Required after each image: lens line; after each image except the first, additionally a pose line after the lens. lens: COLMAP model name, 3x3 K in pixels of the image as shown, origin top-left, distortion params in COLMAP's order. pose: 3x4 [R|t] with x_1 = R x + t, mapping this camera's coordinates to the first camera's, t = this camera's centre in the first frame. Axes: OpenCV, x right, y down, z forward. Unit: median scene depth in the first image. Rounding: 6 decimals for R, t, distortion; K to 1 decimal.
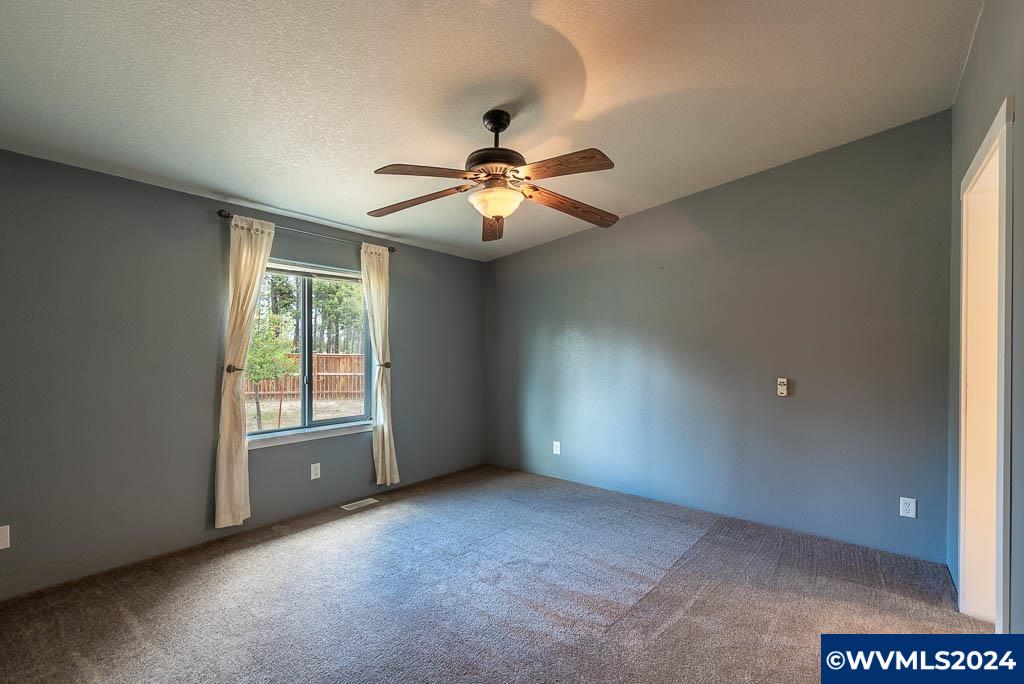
lens RADIAL K [[443.0, 0, 518.3], [0, 443.0, 348.3], [0, 0, 1]] dist [0.000351, -0.000815]
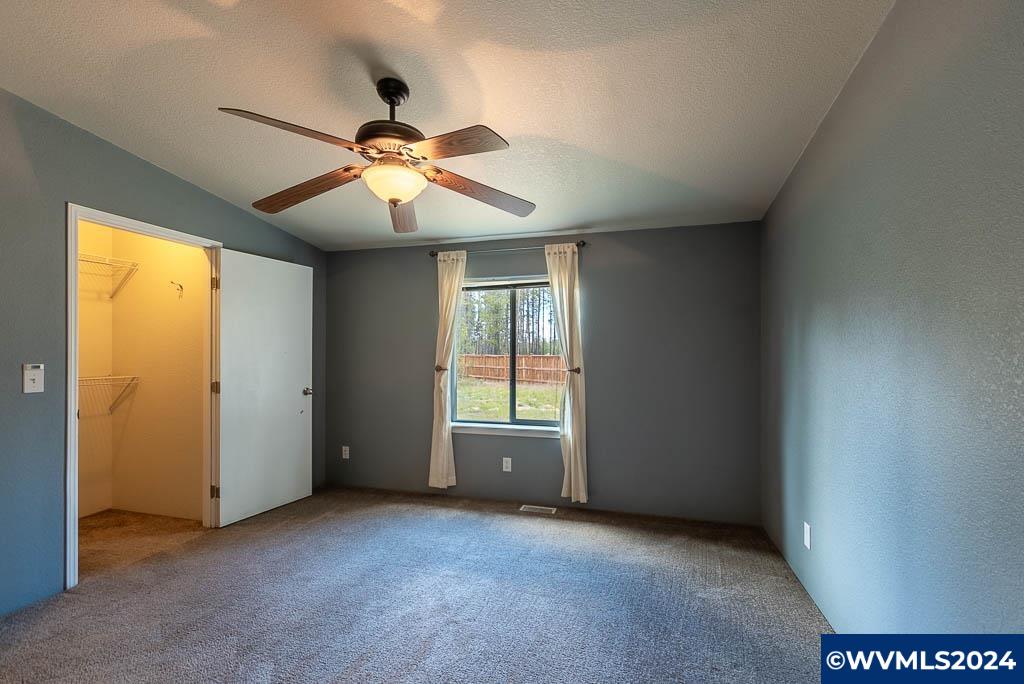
lens RADIAL K [[443.0, 0, 506.1], [0, 443.0, 351.7], [0, 0, 1]] dist [0.000351, -0.000815]
pose [[0.384495, -0.002122, -0.923125, 0.522618], [0.006258, 0.999980, 0.000308, -0.003063], [0.923106, -0.005895, 0.384501, 0.539535]]
